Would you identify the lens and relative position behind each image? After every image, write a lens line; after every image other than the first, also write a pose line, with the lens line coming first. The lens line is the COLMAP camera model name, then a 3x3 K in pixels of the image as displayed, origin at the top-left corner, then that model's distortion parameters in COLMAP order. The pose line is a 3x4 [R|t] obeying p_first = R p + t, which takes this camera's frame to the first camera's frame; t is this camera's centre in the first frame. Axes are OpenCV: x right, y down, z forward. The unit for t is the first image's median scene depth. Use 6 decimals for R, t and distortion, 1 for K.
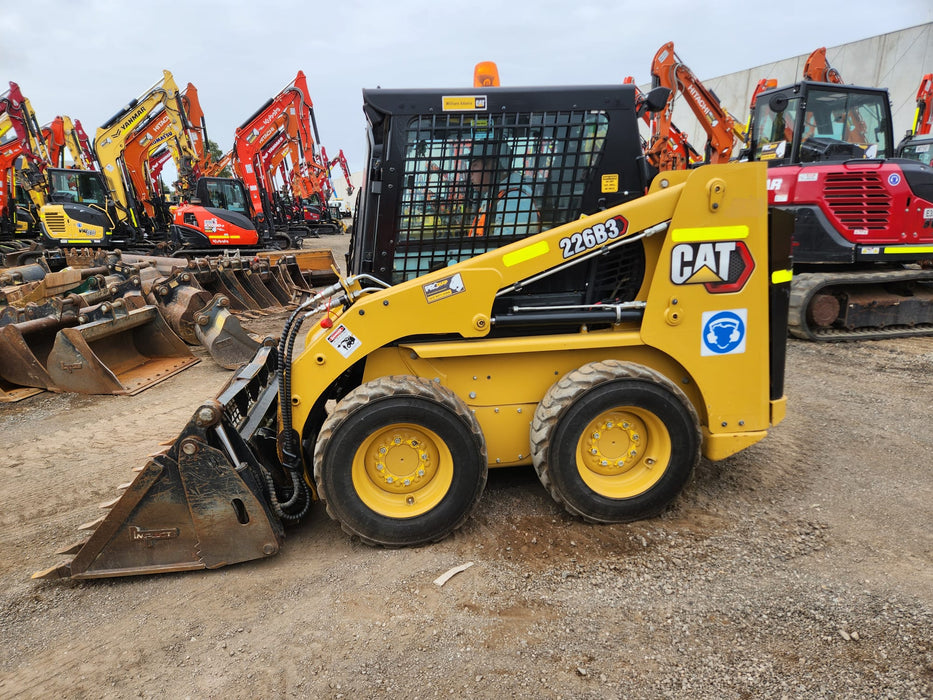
lens RADIAL K [[608.2, 0, 454.5], [0, 608.2, 358.1], [0, 0, 1]] dist [0.077937, -0.061542]
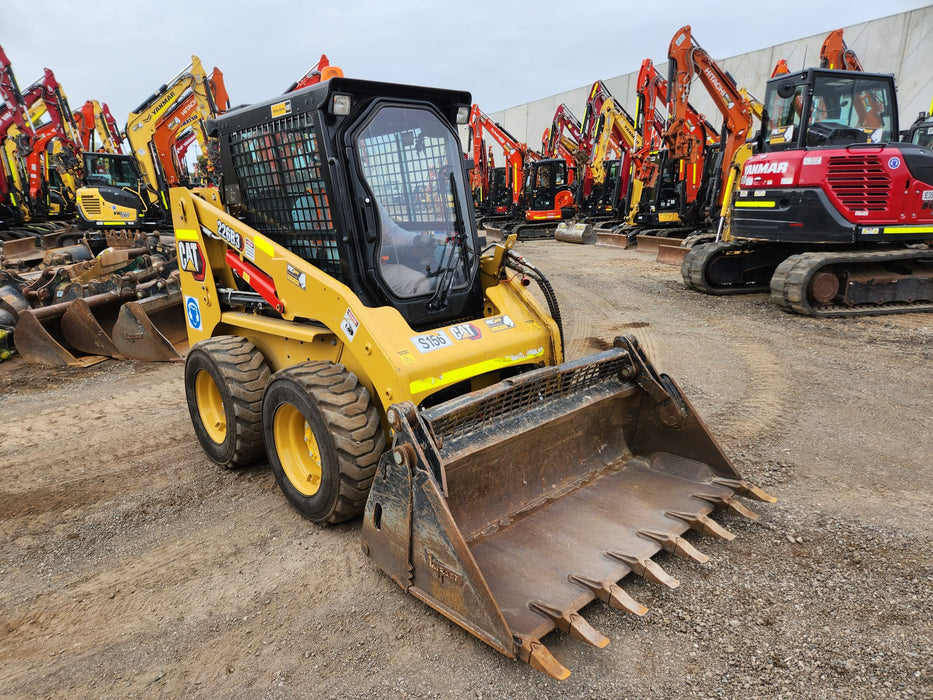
lens RADIAL K [[608.2, 0, 455.0], [0, 608.2, 362.6], [0, 0, 1]] dist [0.077937, -0.061542]
pose [[0.999619, 0.004739, -0.027206, -0.005531], [-0.003758, 0.999345, 0.035996, 0.014385], [0.027359, -0.035880, 0.998982, -0.077853]]
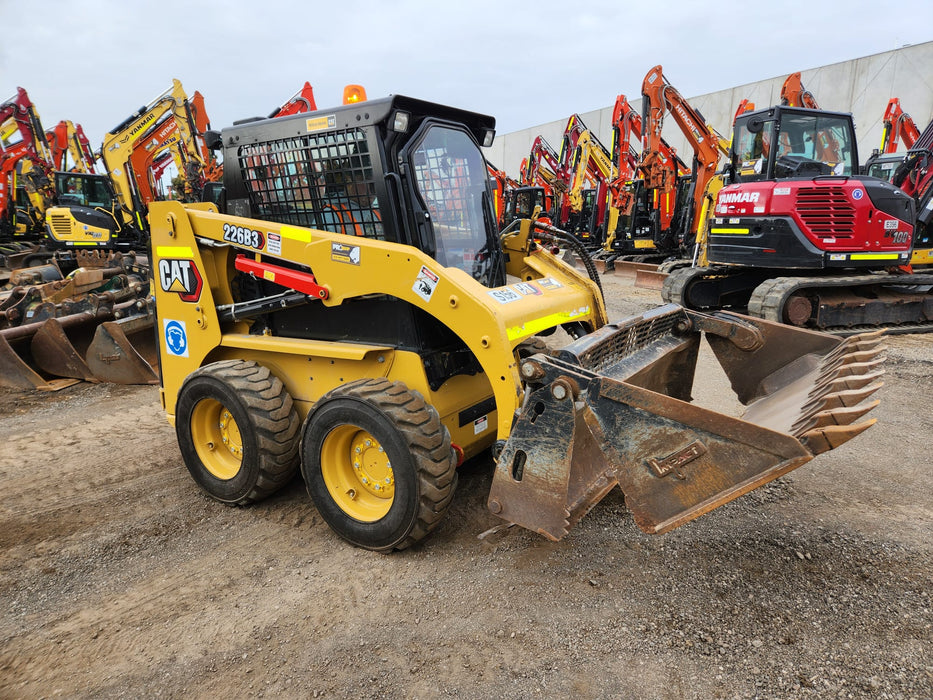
lens RADIAL K [[608.2, 0, 474.5], [0, 608.2, 342.9], [0, 0, 1]] dist [0.077937, -0.061542]
pose [[0.999174, 0.002644, 0.040548, -0.025049], [-0.001247, 0.999406, -0.034434, 0.018508], [-0.040615, 0.034355, 0.998584, -0.073119]]
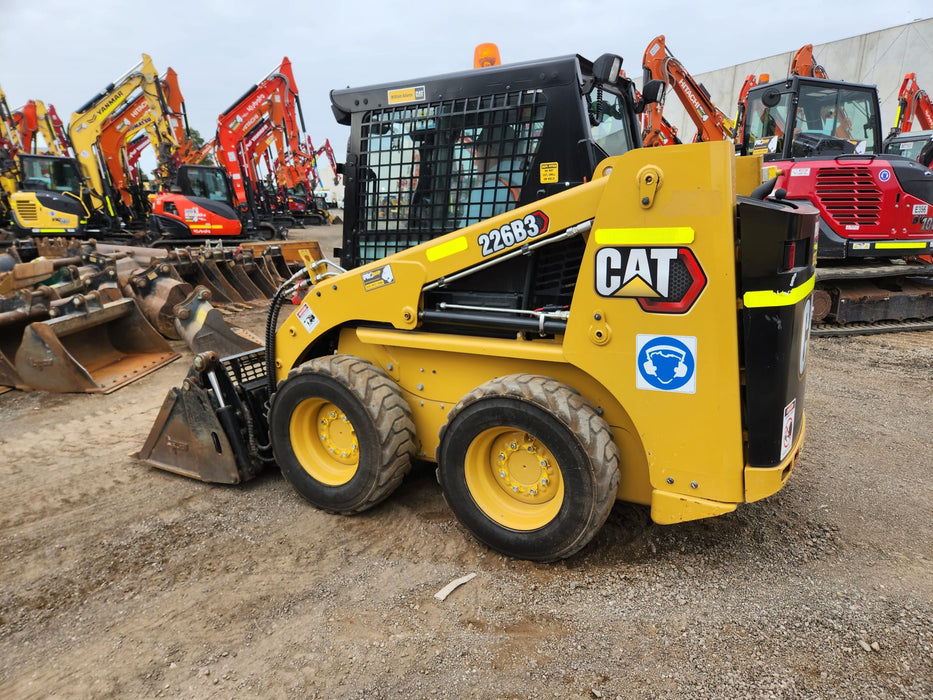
lens RADIAL K [[608.2, 0, 469.9], [0, 608.2, 356.3], [0, 0, 1]] dist [0.077937, -0.061542]
pose [[0.999001, -0.001035, 0.044683, -0.007756], [0.000656, 0.999964, 0.008478, -0.003329], [-0.044690, -0.008440, 0.998965, 0.022199]]
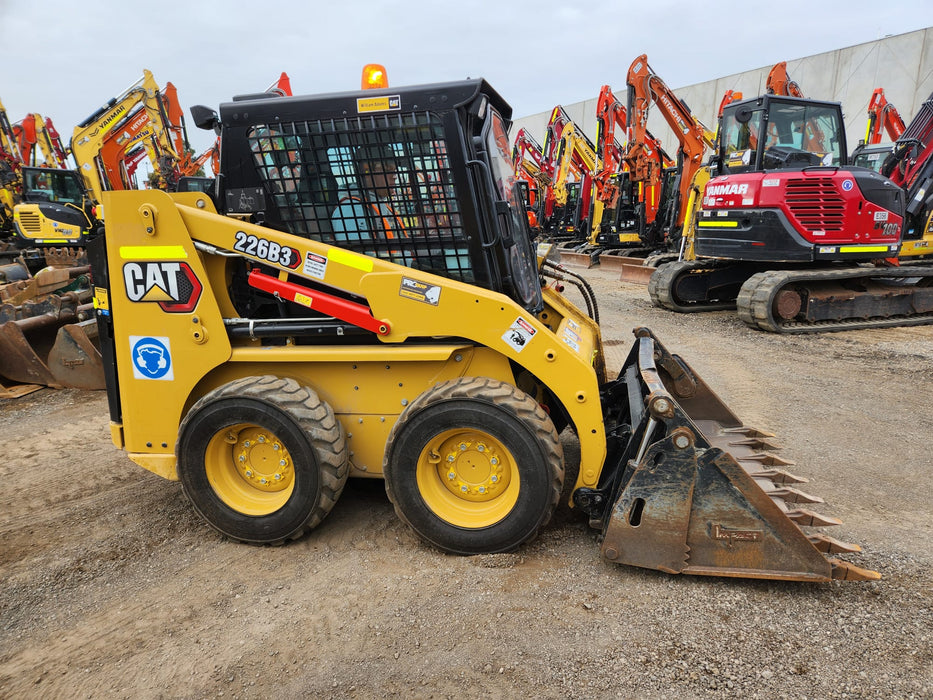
lens RADIAL K [[608.2, 0, 474.1], [0, 608.2, 349.6], [0, 0, 1]] dist [0.077937, -0.061542]
pose [[0.997898, -0.009638, 0.064080, -0.022004], [0.010628, 0.999829, -0.015136, 0.011578], [-0.063924, 0.015785, 0.997830, -0.042805]]
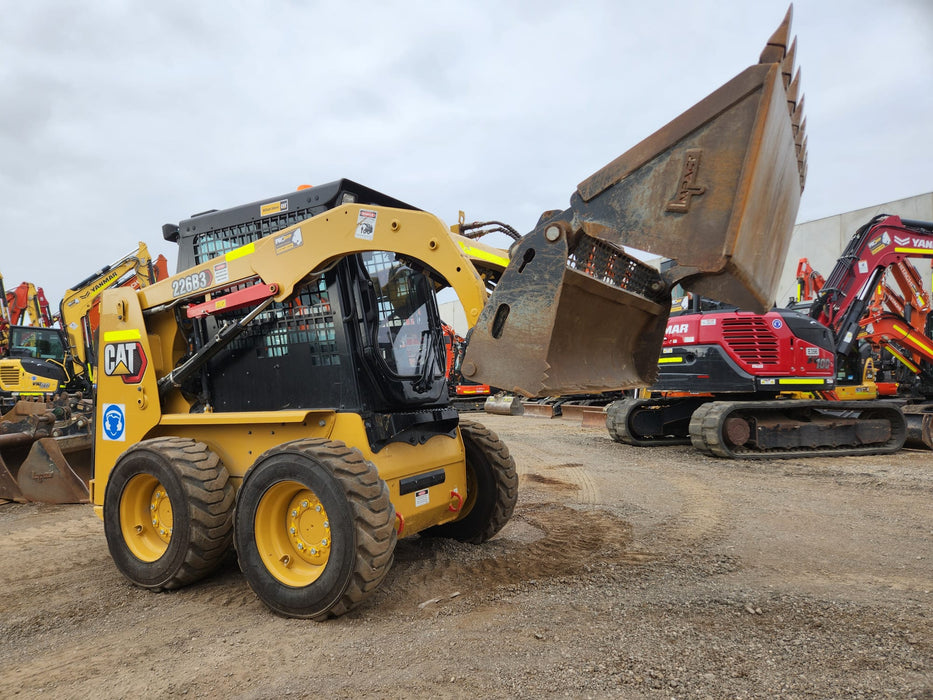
lens RADIAL K [[608.2, 0, 449.9], [0, 608.2, 366.6], [0, 0, 1]] dist [0.077937, -0.061542]
pose [[0.996893, 0.008273, 0.078333, -0.017842], [0.012397, 0.965597, -0.259749, 0.089734], [-0.077787, 0.259913, 0.962494, -0.075245]]
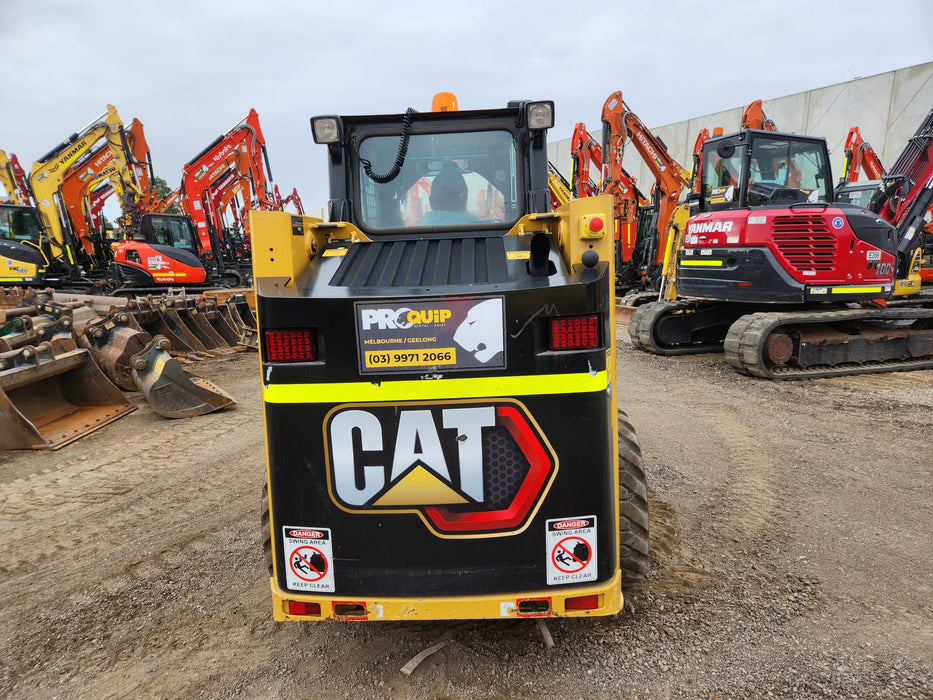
lens RADIAL K [[608.2, 0, 462.1], [0, 608.2, 358.8], [0, 0, 1]] dist [0.077937, -0.061542]
pose [[0.996410, -0.008774, 0.084204, -0.006329], [0.013801, 0.998144, -0.059307, -0.007539], [-0.083527, 0.060256, 0.994682, 0.034592]]
